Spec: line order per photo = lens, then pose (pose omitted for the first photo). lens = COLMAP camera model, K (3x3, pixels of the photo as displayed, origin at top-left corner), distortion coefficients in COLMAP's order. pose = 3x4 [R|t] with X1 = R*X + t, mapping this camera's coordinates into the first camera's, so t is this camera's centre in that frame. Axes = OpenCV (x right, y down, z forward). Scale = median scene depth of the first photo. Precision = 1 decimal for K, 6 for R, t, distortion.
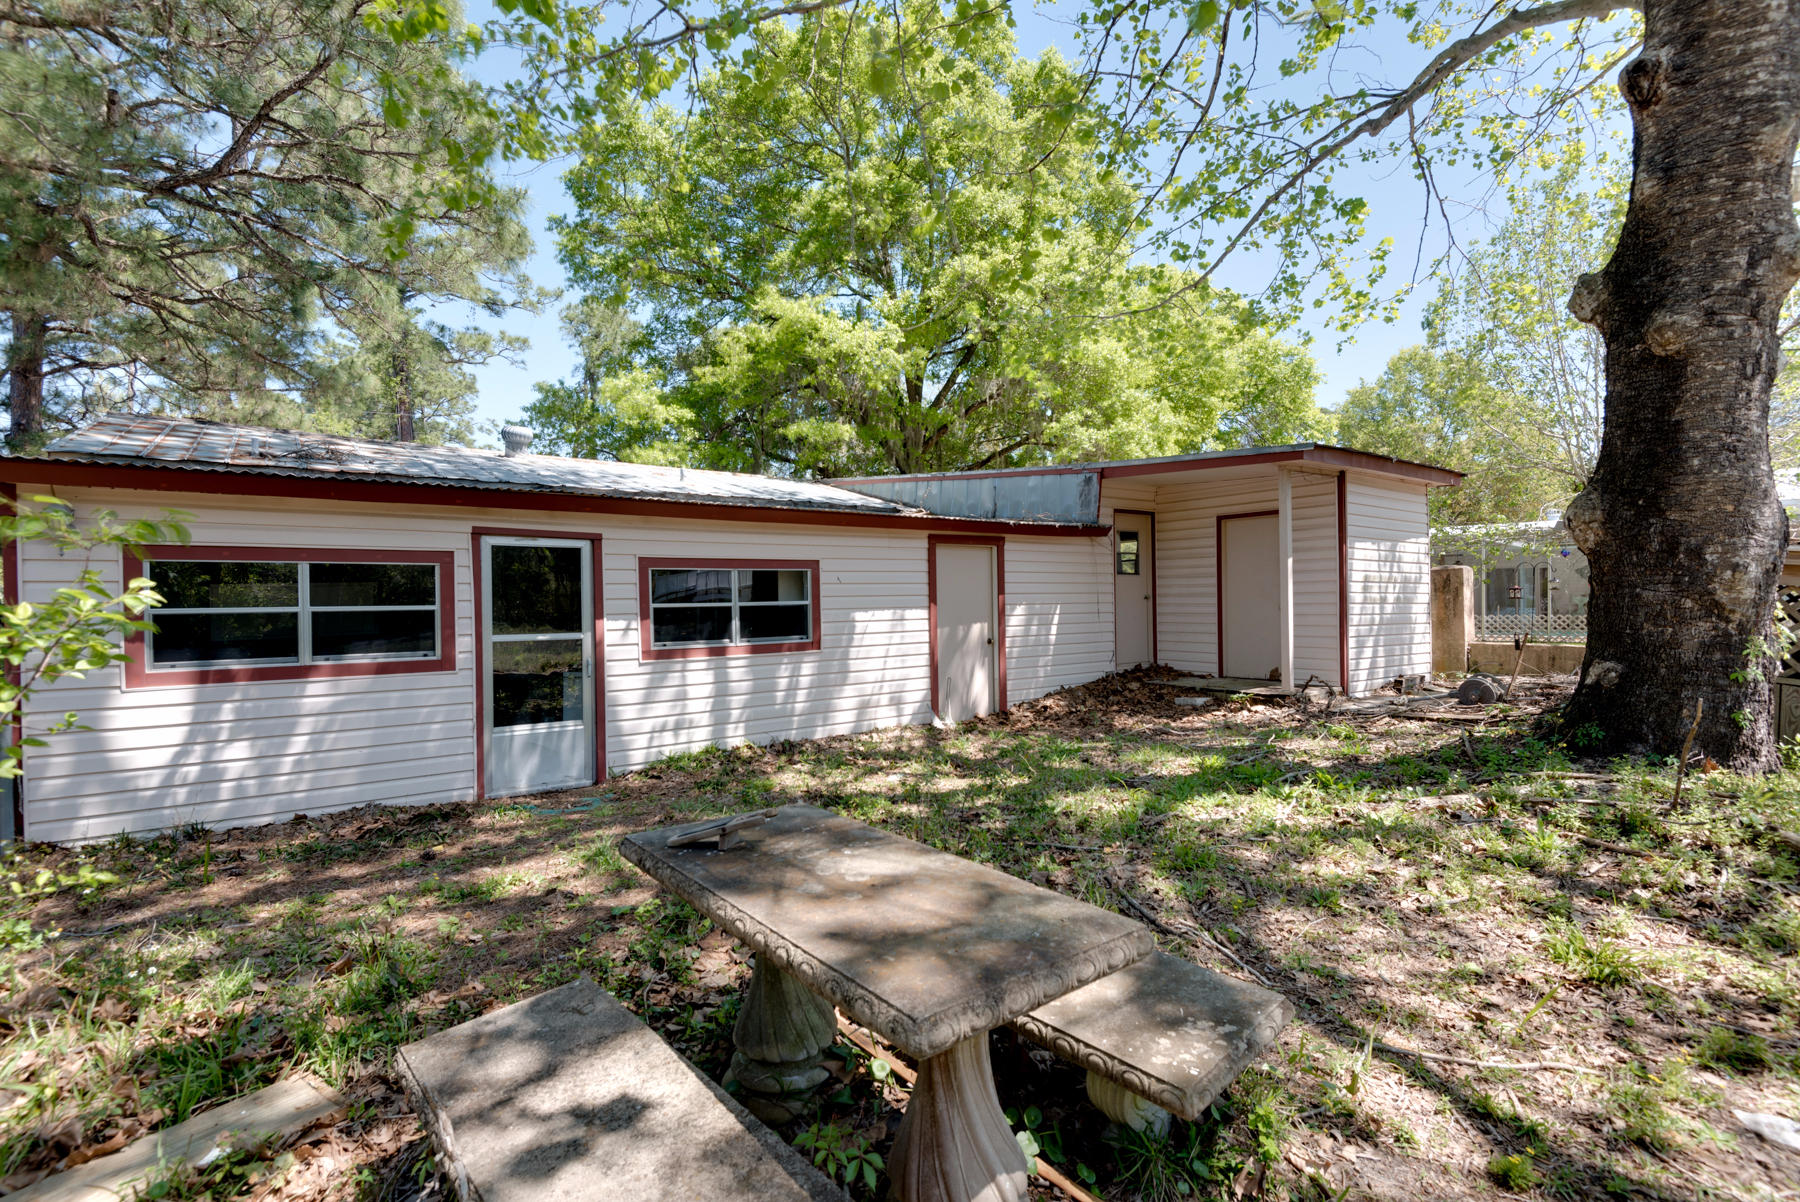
lens RADIAL K [[834.0, 0, 886.7], [0, 834.0, 593.8], [0, 0, 1]] dist [-0.001278, -0.008583]
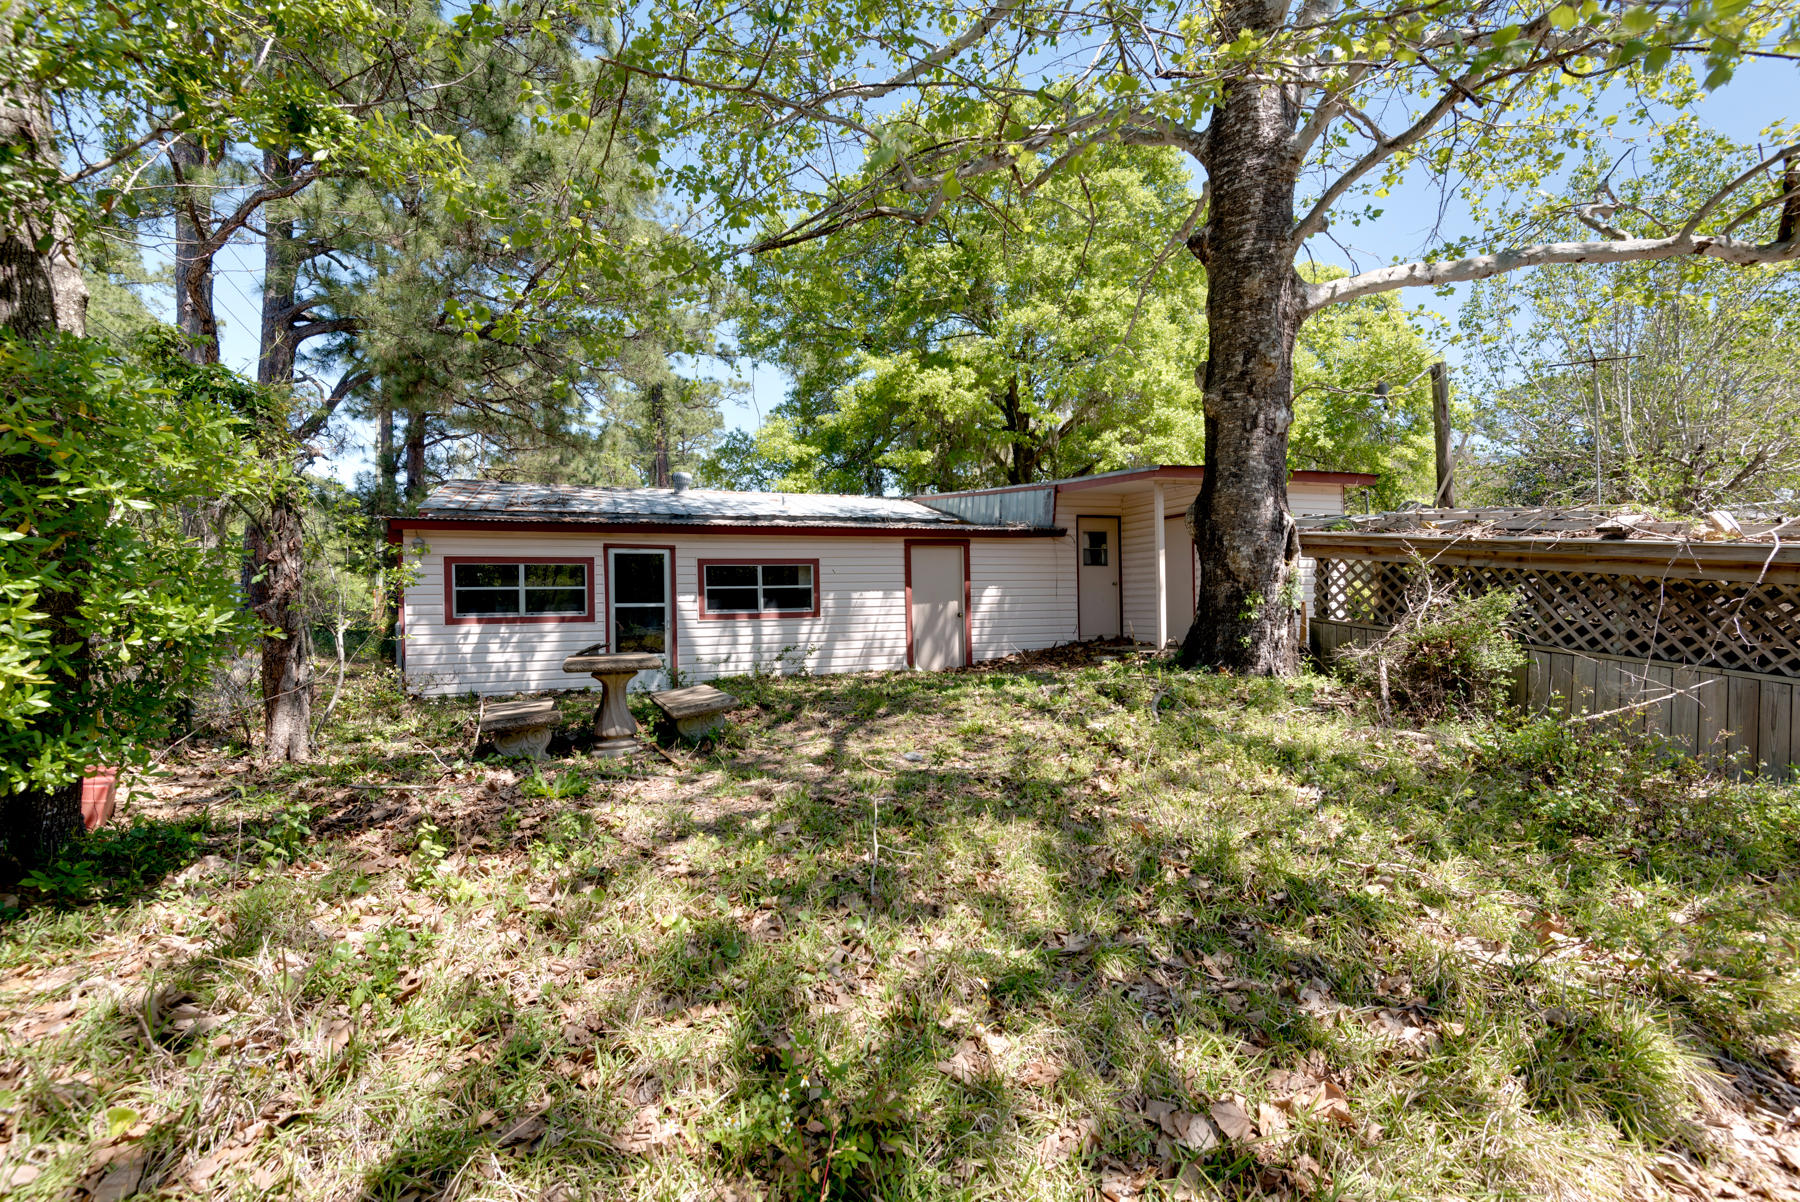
lens RADIAL K [[804.4, 0, 896.1], [0, 804.4, 605.4], [0, 0, 1]] dist [0.011044, -0.000244]
pose [[0.959855, 0.000565, -0.280498, 0.447173], [0.005257, 0.999786, 0.020004, 0.016732], [0.280449, -0.020676, 0.959646, -0.379692]]
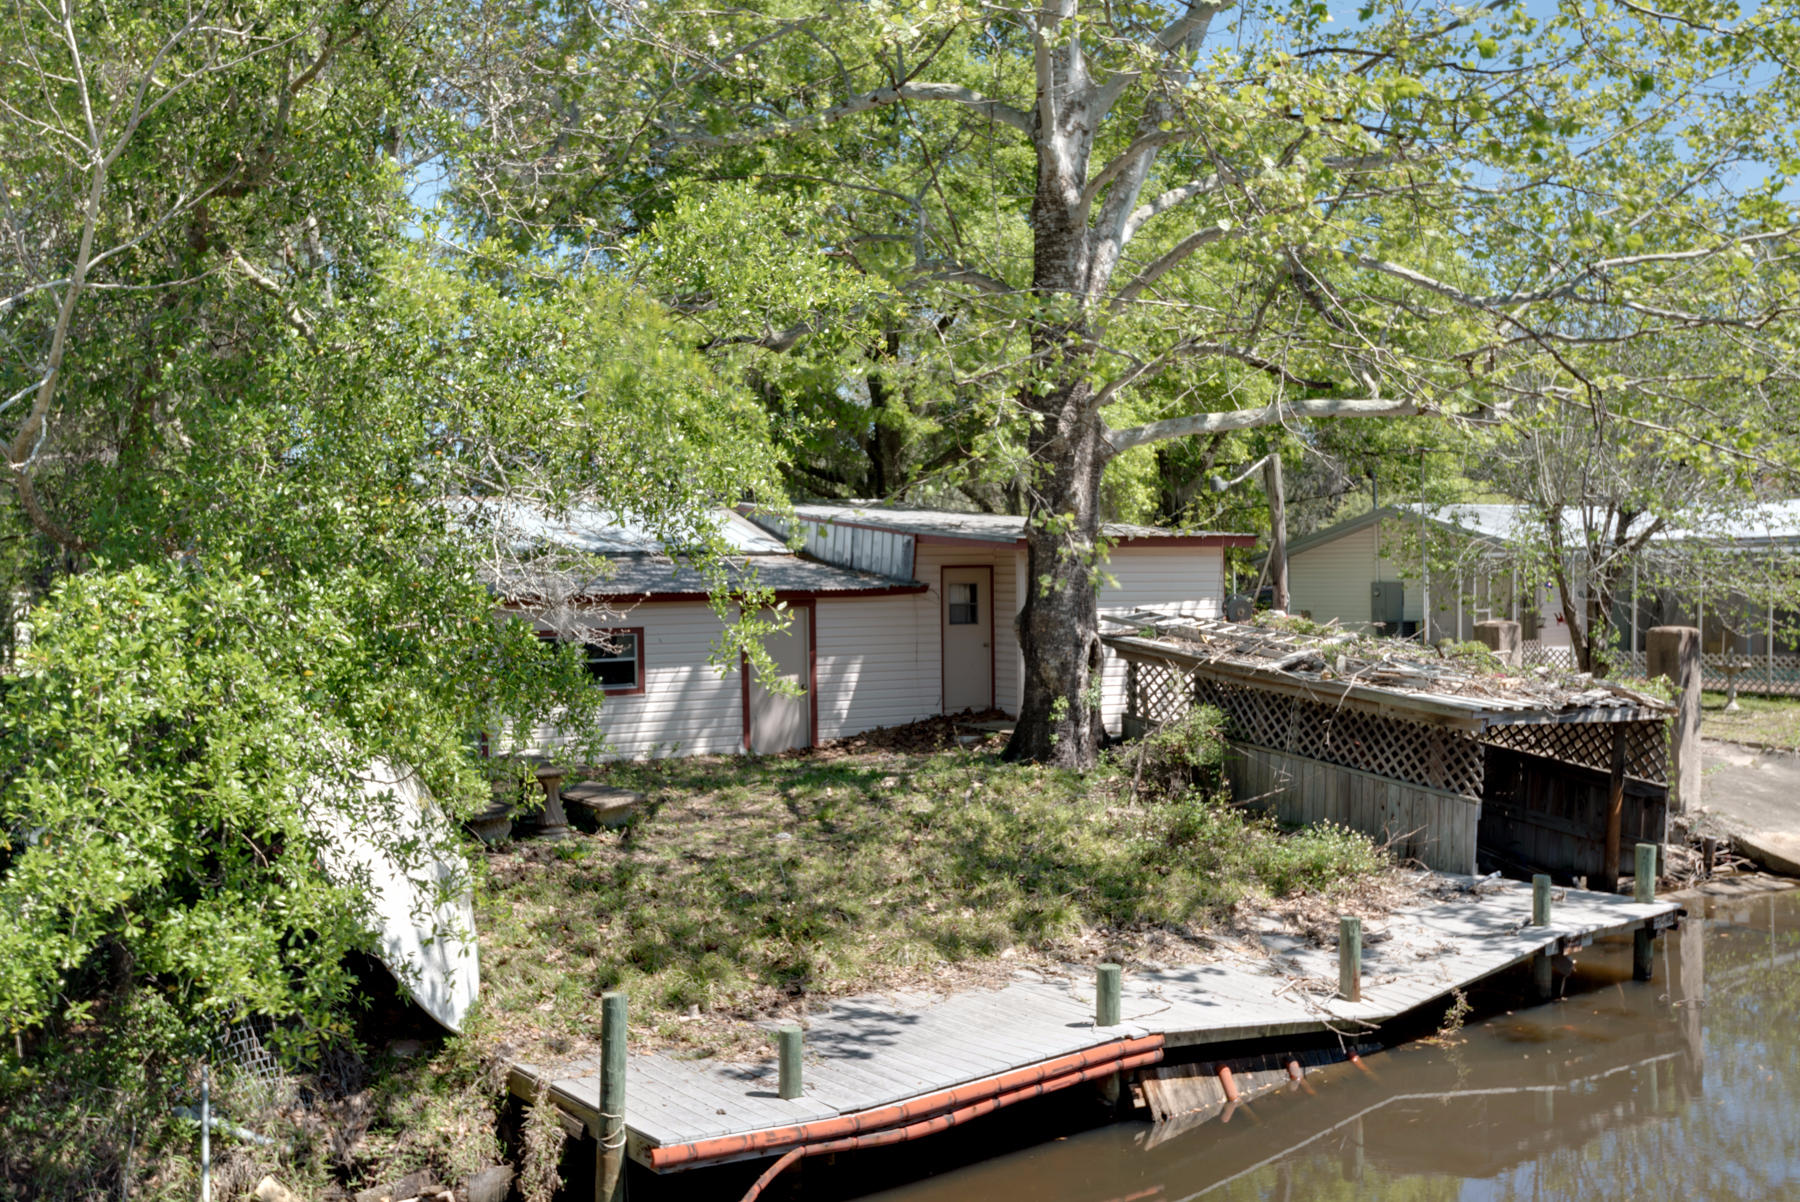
lens RADIAL K [[1712.4, 0, 900.0], [0, 1712.4, 601.0], [0, 0, 1]] dist [0.011662, 0.001239]
pose [[0.990812, 0.010022, -0.134875, 0.662078], [-0.004999, 0.999283, 0.037529, -0.177038], [0.135154, -0.036510, 0.990152, -1.597464]]
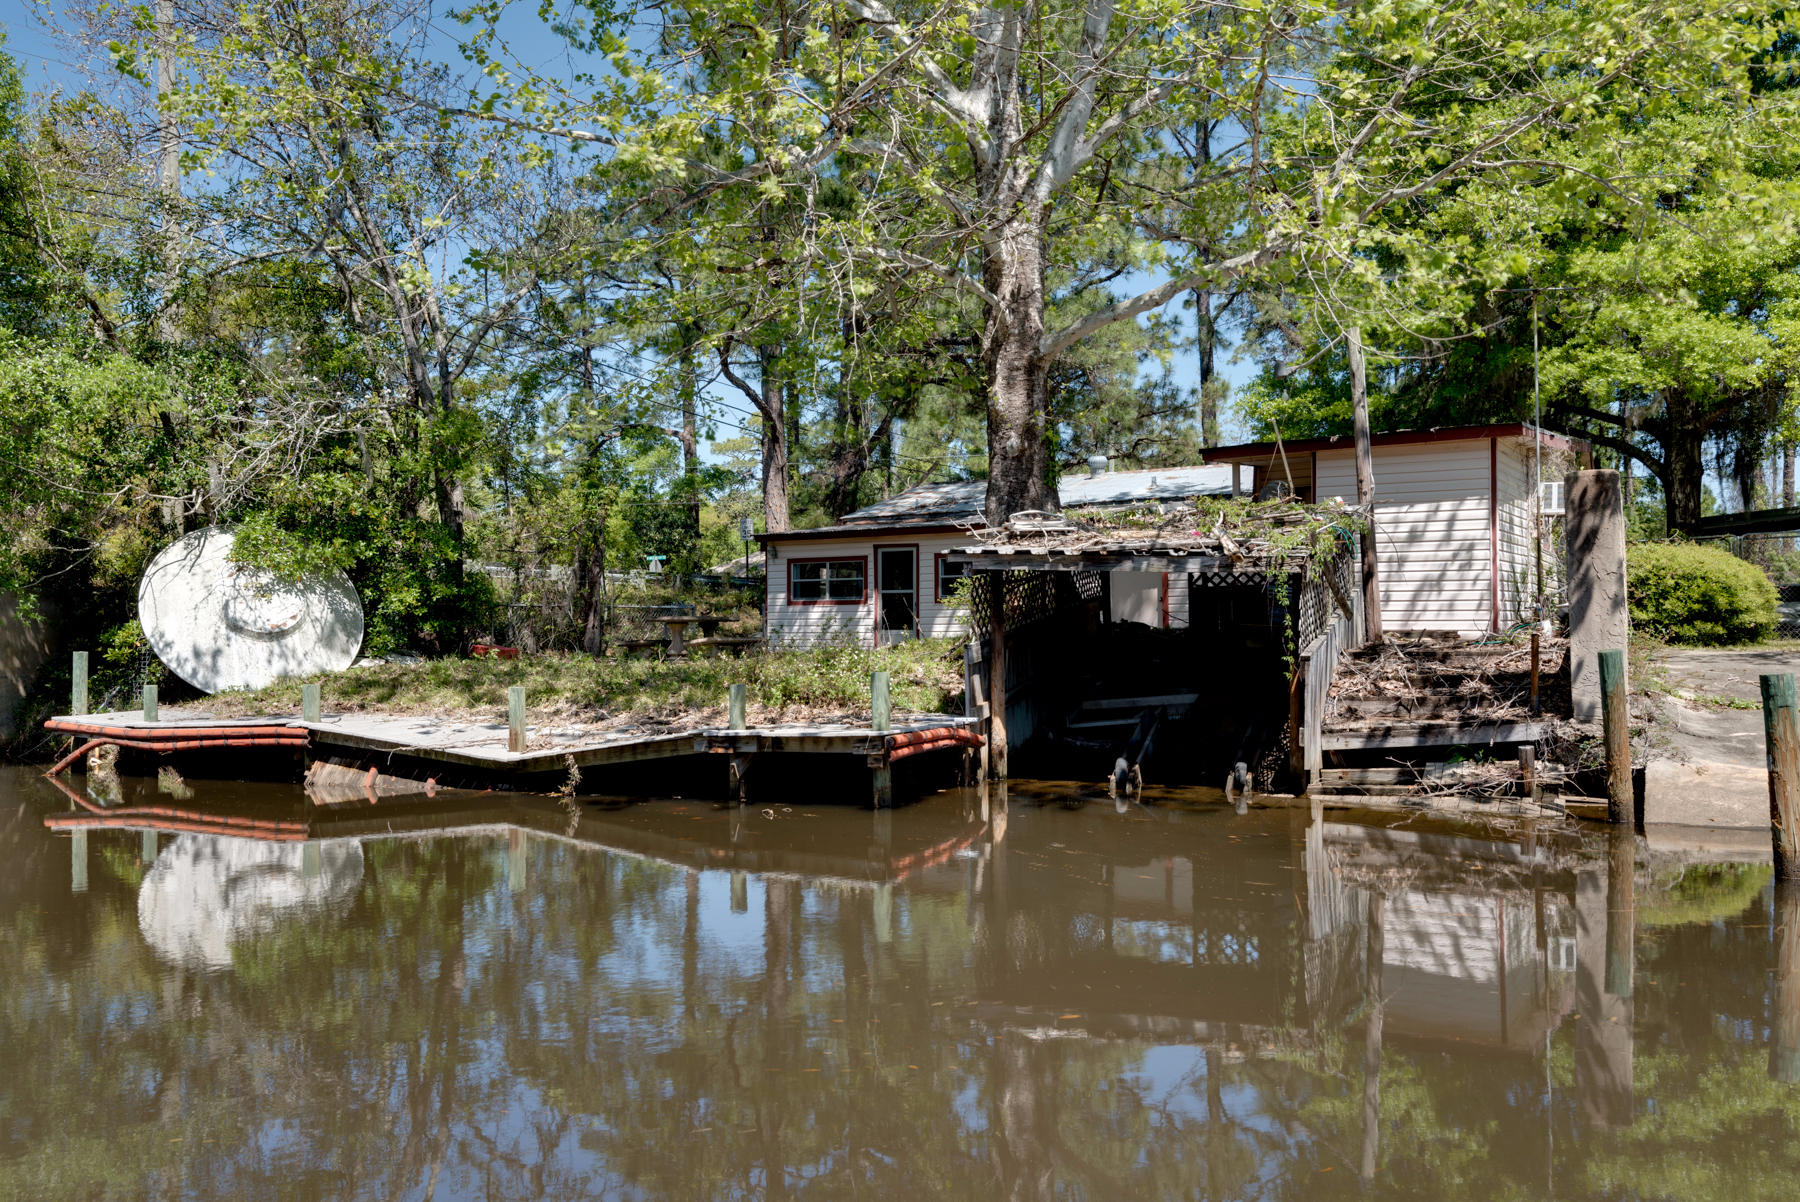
lens RADIAL K [[1411.2, 0, 900.0], [0, 1411.2, 601.0], [0, 0, 1]] dist [0.028158, -0.009502]
pose [[0.387838, -0.001890, -0.921726, 2.371633], [0.020797, 0.999761, 0.006701, 0.040473], [0.921493, -0.021768, 0.387784, -0.371066]]
